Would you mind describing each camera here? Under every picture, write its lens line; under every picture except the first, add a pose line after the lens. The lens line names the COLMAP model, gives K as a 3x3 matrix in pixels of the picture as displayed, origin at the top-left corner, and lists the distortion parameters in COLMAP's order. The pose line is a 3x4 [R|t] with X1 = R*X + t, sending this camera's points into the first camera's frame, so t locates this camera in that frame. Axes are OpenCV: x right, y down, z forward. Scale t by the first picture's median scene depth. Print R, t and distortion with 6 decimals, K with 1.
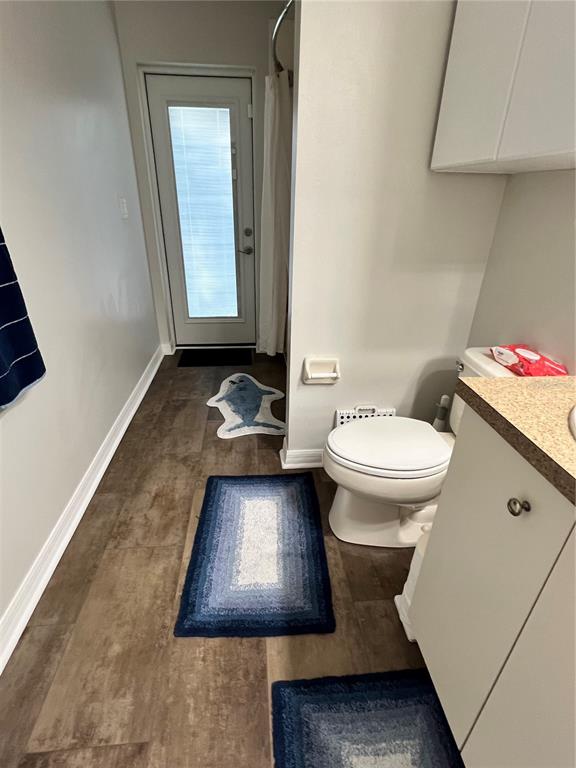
lens RADIAL K [[379.5, 0, 288.0], [0, 379.5, 384.0], [0, 0, 1]] dist [-0.001876, 0.000002]
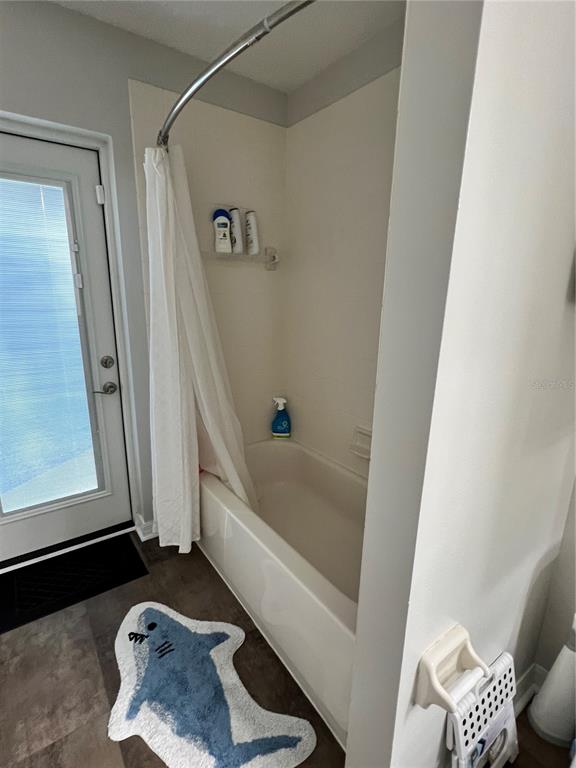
lens RADIAL K [[379.5, 0, 288.0], [0, 379.5, 384.0], [0, 0, 1]] dist [-0.001876, 0.000002]
pose [[0.866905, -0.125486, 0.482420, -0.172754], [0.222826, 0.963272, -0.149852, -0.221705], [-0.445897, 0.237403, 0.863027, 0.349289]]
